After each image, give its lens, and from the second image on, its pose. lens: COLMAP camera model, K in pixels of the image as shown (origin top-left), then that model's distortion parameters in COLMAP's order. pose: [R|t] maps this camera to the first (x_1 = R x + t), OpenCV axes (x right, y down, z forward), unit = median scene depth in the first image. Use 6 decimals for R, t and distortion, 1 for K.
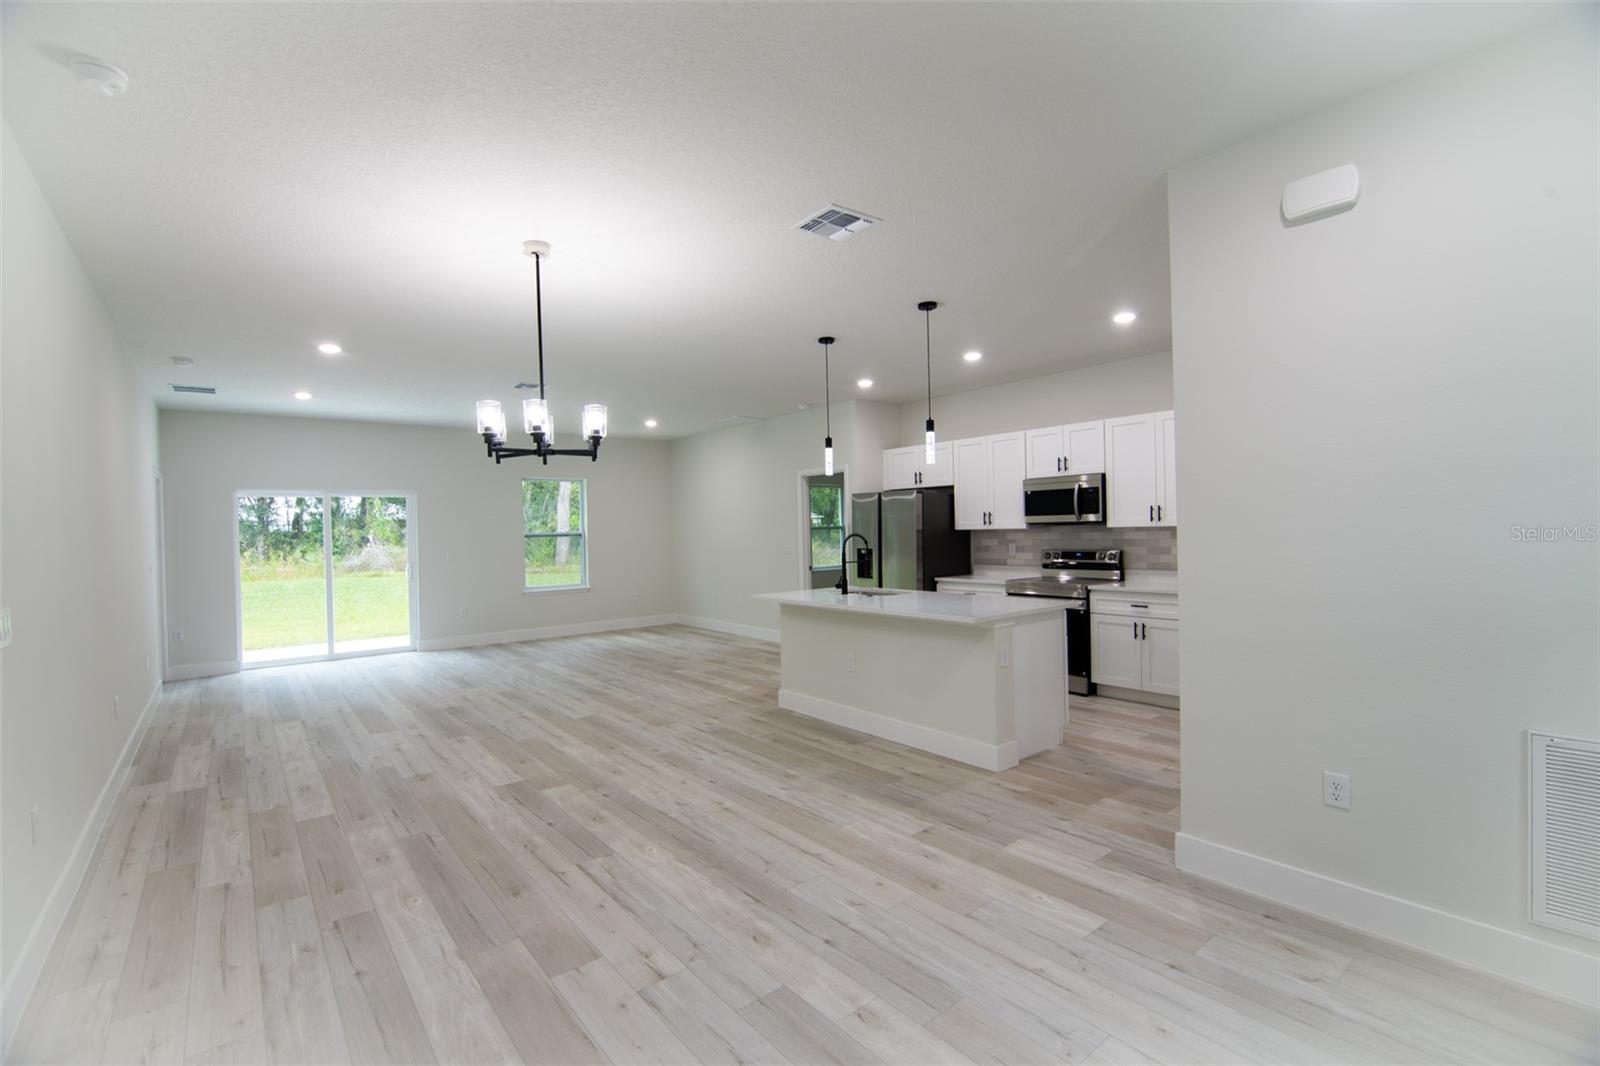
lens RADIAL K [[720.6, 0, 805.5], [0, 720.6, 538.9], [0, 0, 1]] dist [-0.005815, -0.005106]
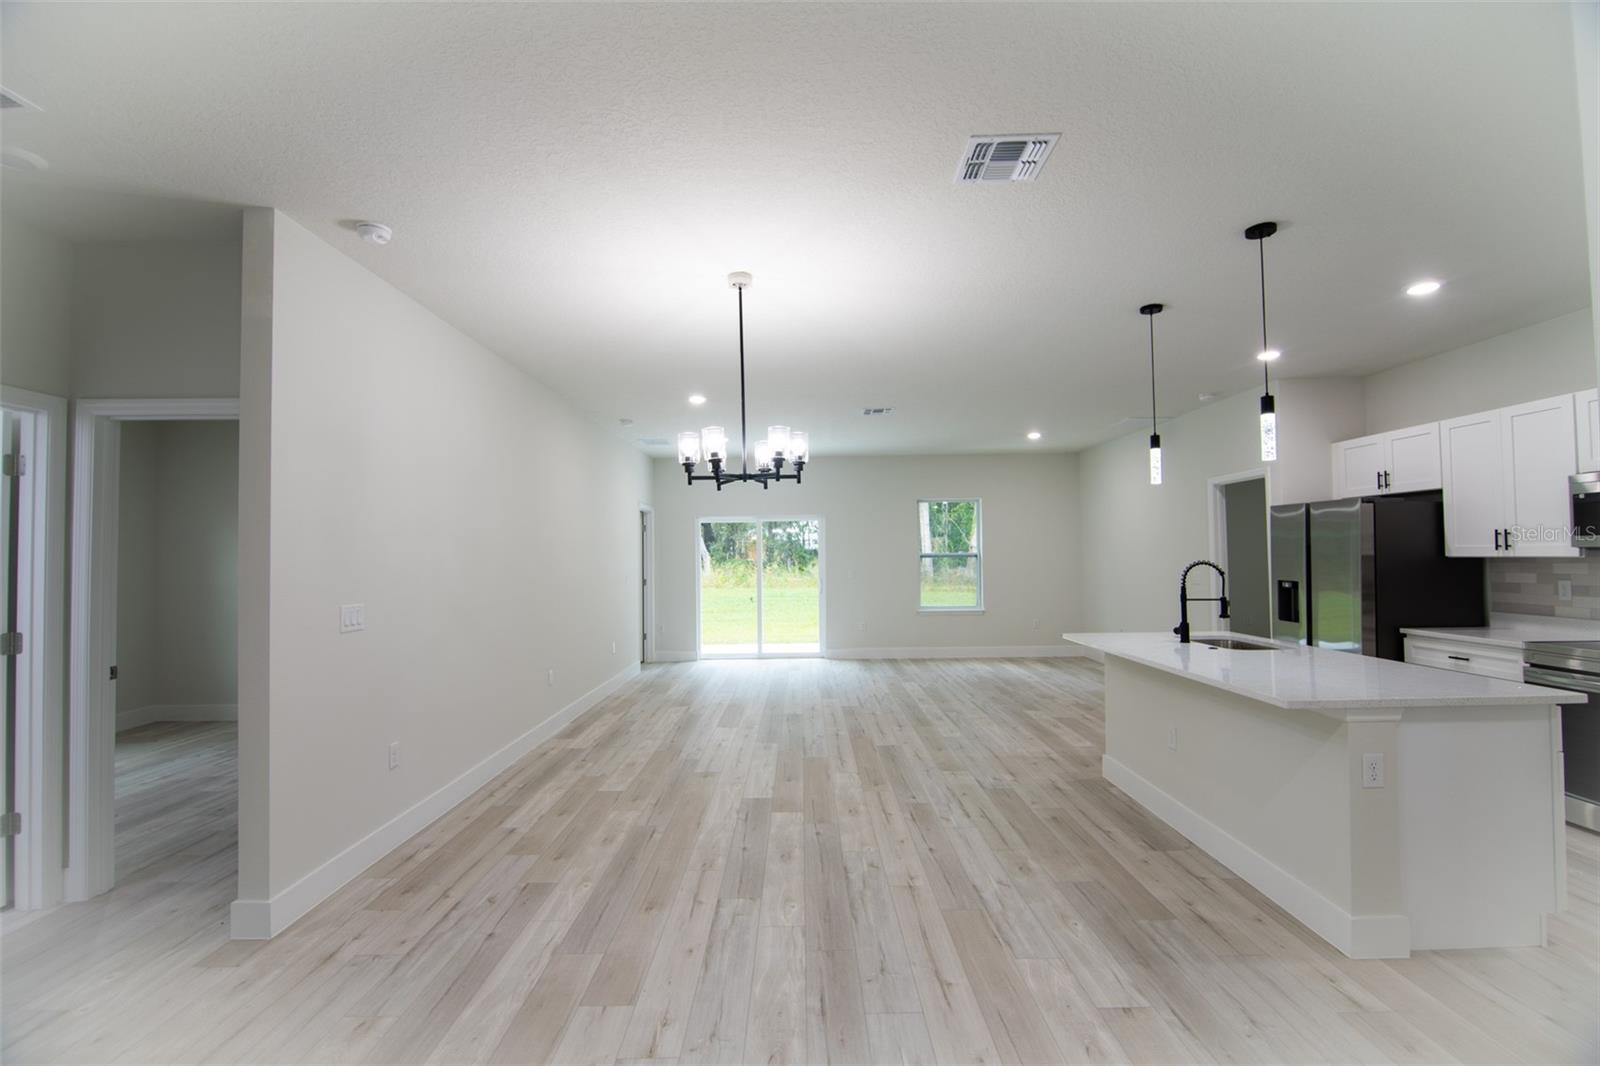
lens RADIAL K [[720.6, 0, 793.4], [0, 720.6, 536.3], [0, 0, 1]] dist [-0.005815, -0.005106]
pose [[0.773509, -0.003223, -0.633777, 0.248928], [-0.015229, 0.999604, -0.023670, -0.010614], [0.633603, 0.027961, 0.773153, 0.194657]]
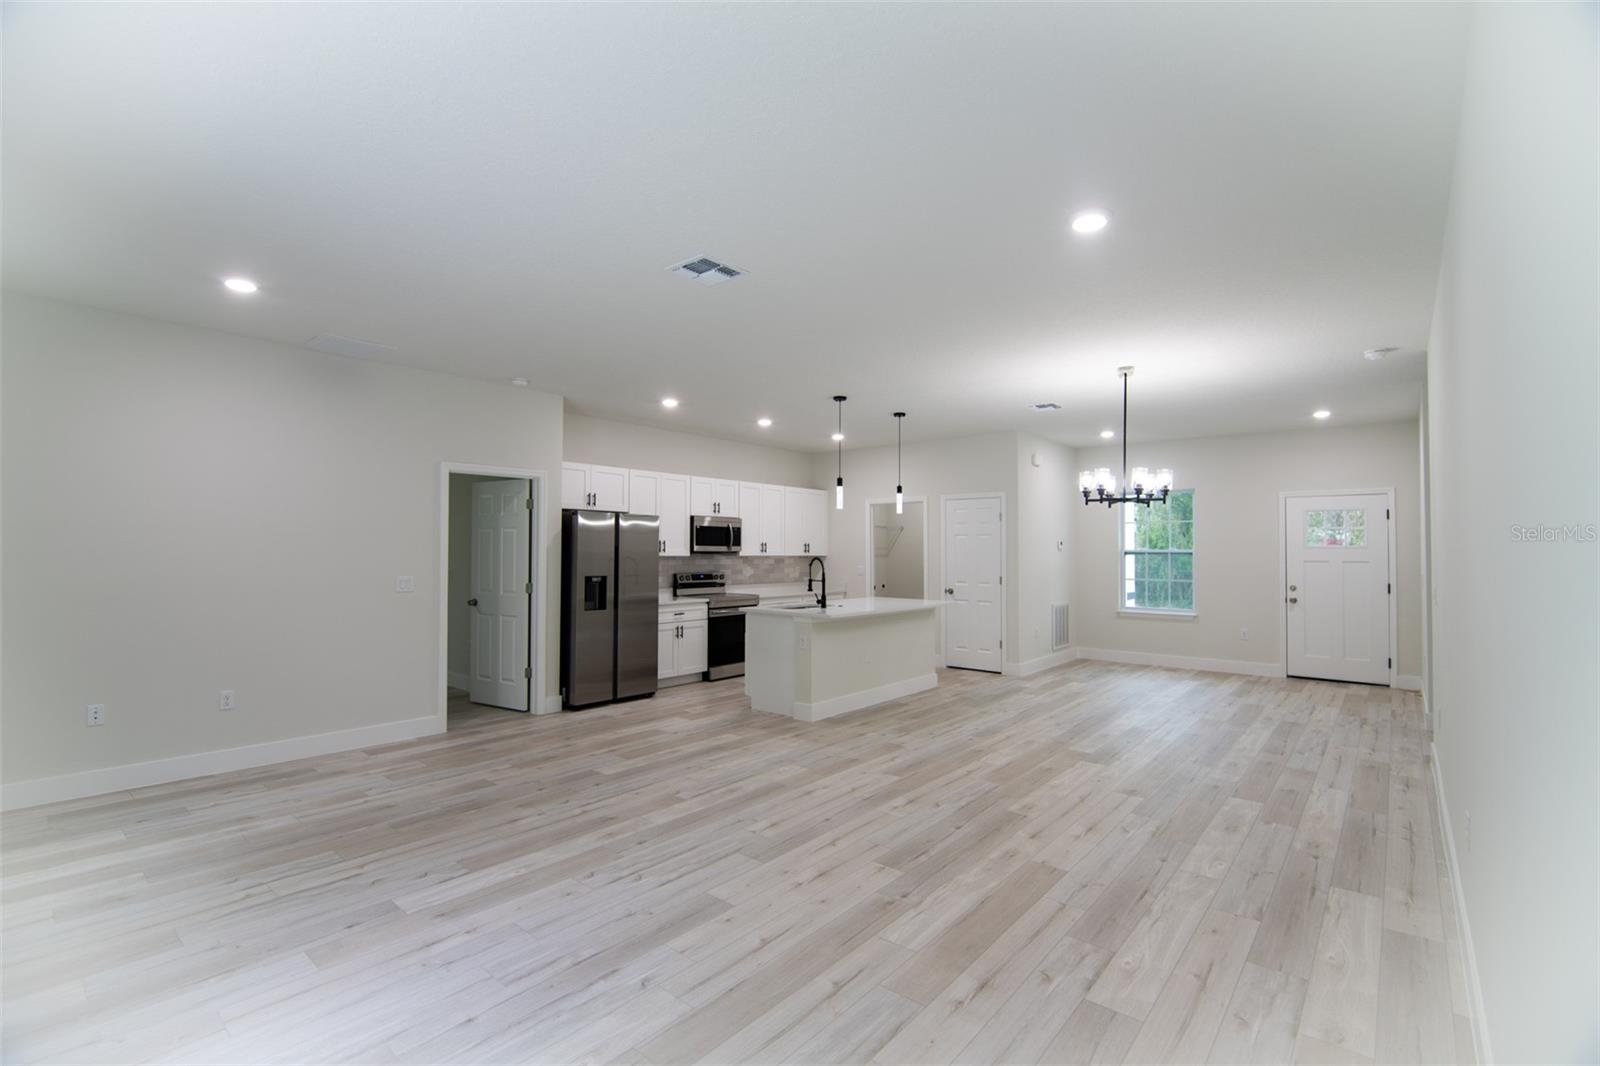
lens RADIAL K [[720.6, 0, 791.6], [0, 720.6, 542.3], [0, 0, 1]] dist [-0.005815, -0.005106]
pose [[-0.190308, 0.034078, 0.981133, -1.306764], [0.014872, 0.999383, -0.031827, 0.005938], [-0.981612, 0.008535, -0.190697, 1.498785]]
